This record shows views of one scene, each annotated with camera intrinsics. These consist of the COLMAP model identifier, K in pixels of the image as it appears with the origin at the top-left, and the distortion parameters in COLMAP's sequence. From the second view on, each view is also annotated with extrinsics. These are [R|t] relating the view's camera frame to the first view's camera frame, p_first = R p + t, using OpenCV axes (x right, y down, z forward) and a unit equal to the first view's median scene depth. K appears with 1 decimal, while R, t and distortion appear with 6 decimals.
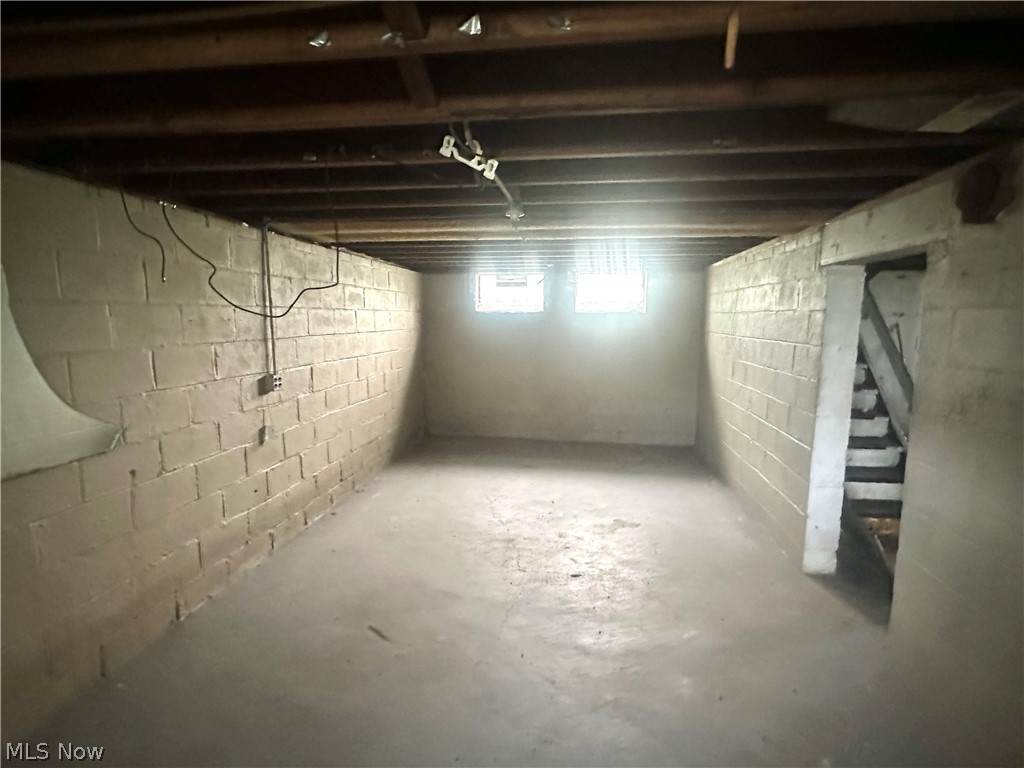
lens RADIAL K [[525.0, 0, 514.0], [0, 525.0, 389.5], [0, 0, 1]] dist [0.000430, -0.001256]
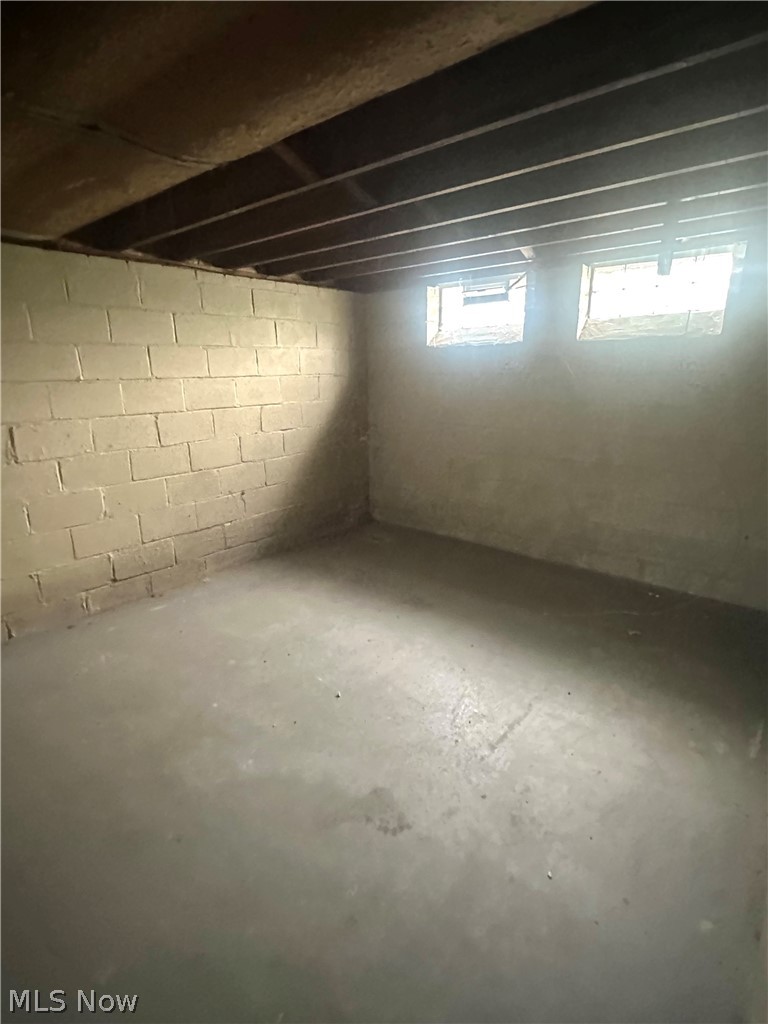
lens RADIAL K [[525.0, 0, 383.1], [0, 525.0, 507.6], [0, 0, 1]] dist [0.000430, -0.001256]
pose [[0.839872, 0.122781, -0.528716, 0.305182], [-0.054214, 0.988184, 0.143362, -0.047554], [0.540071, -0.091742, 0.836604, 0.474566]]
